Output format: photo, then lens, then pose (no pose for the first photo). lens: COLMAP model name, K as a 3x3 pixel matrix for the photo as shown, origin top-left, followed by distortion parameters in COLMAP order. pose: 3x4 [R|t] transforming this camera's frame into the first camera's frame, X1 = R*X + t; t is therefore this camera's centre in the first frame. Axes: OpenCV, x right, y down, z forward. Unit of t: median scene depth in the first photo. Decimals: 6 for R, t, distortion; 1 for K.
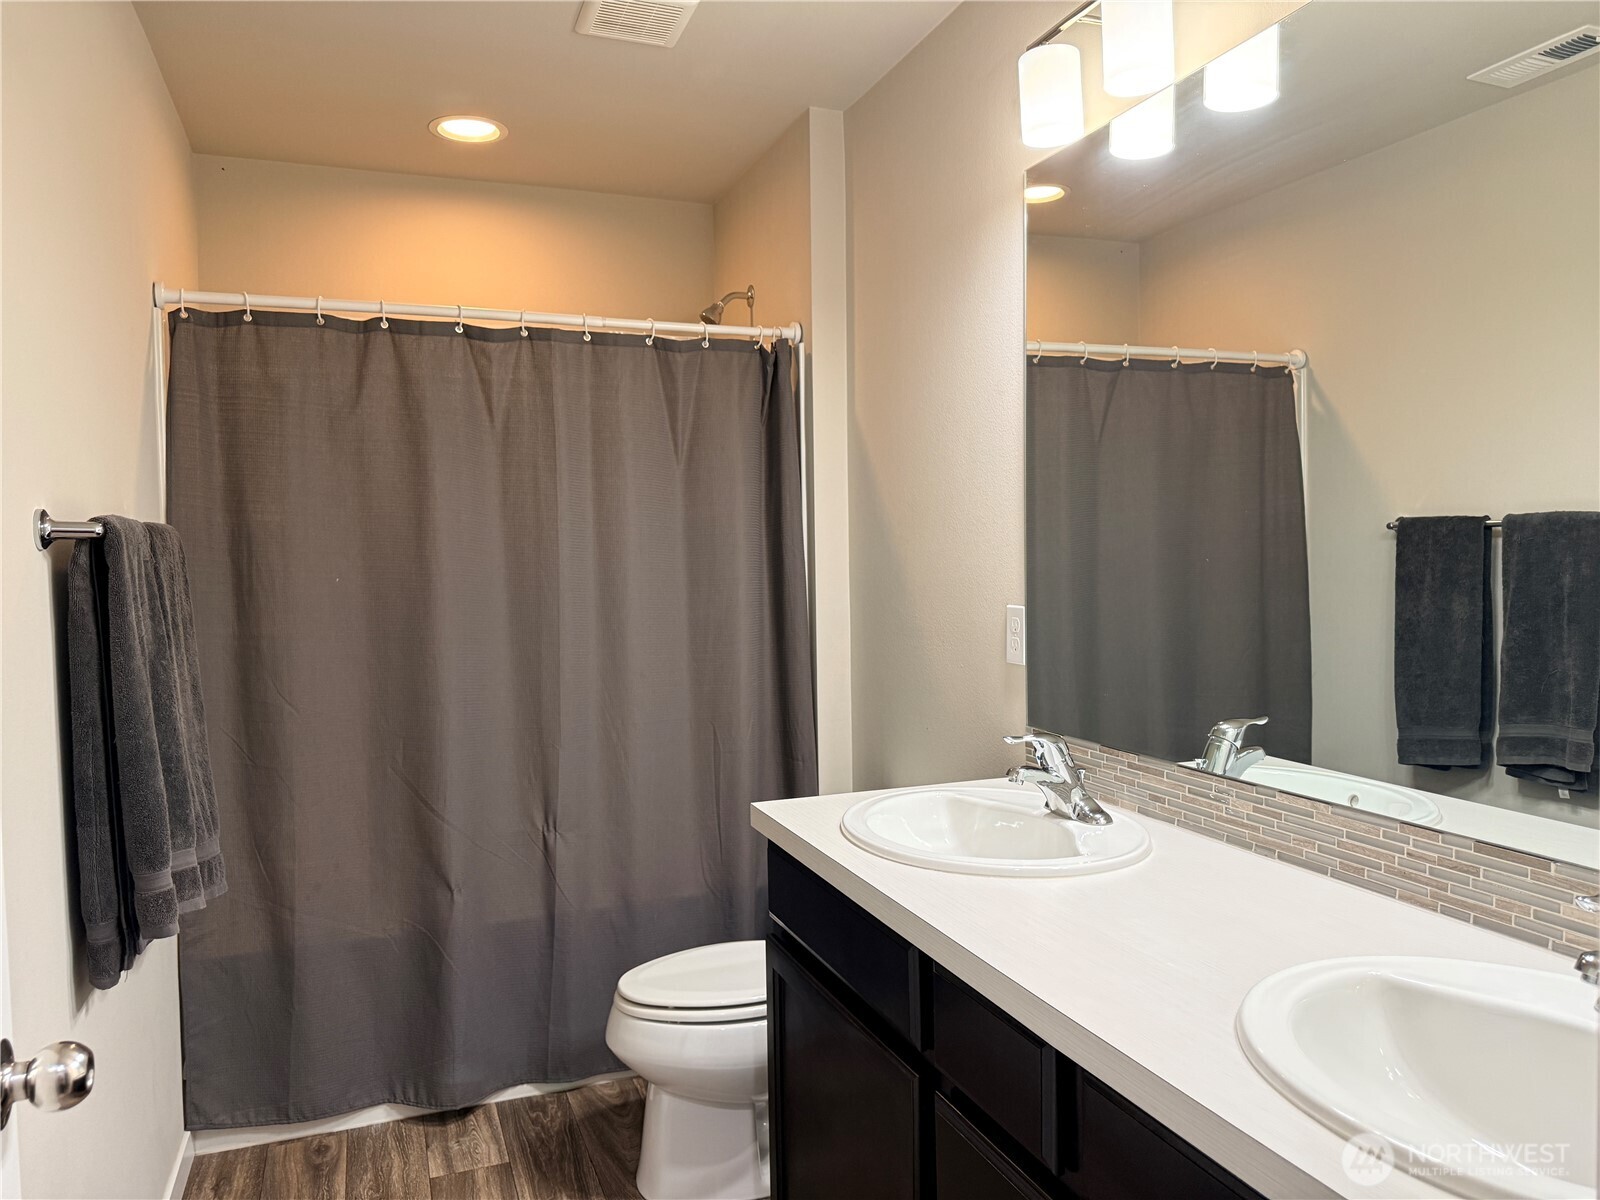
lens RADIAL K [[1121.1, 0, 811.4], [0, 1121.1, 598.6], [0, 0, 1]] dist [0.026612, -0.036927]
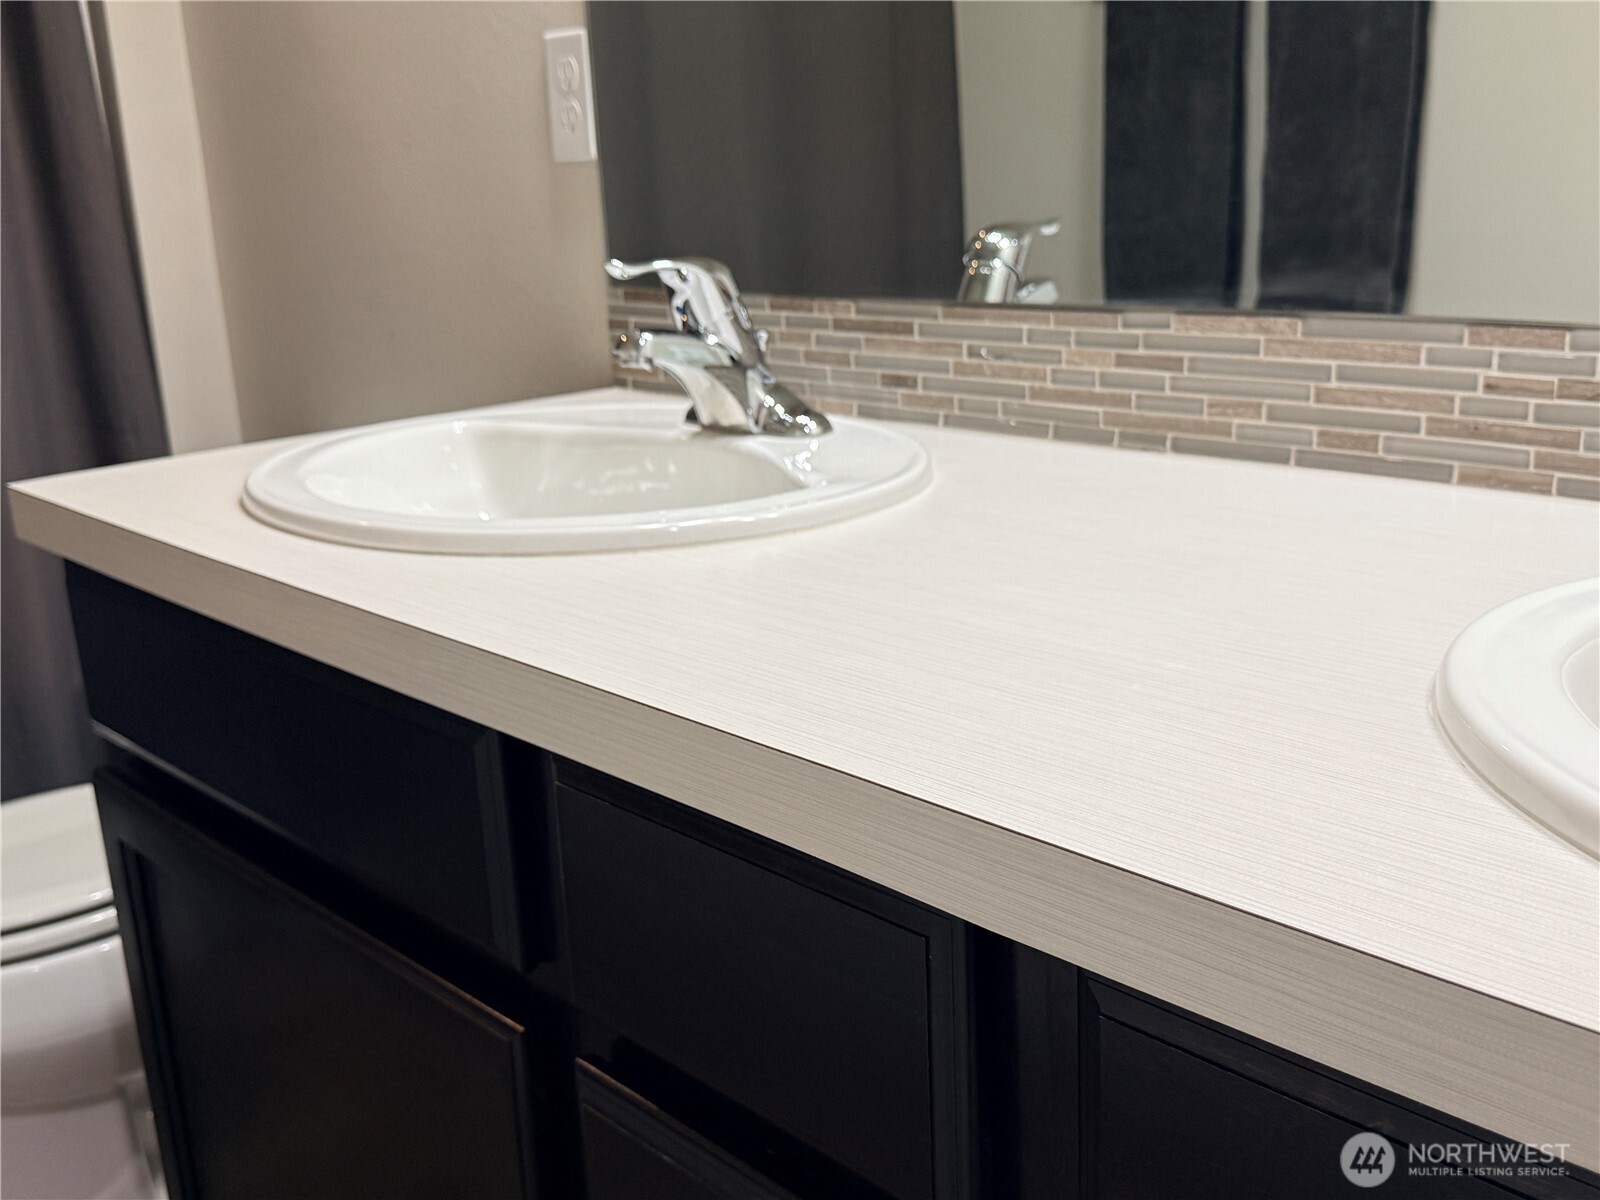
lens RADIAL K [[1587.4, 0, 768.8], [0, 1587.4, 561.8], [0, 0, 1]] dist [0.173577, 0.000000]
pose [[0.930225, -0.122417, 0.345970, -0.004963], [0.052566, 0.977450, 0.204521, 0.110499], [-0.363206, -0.172064, 0.915683, 0.359688]]
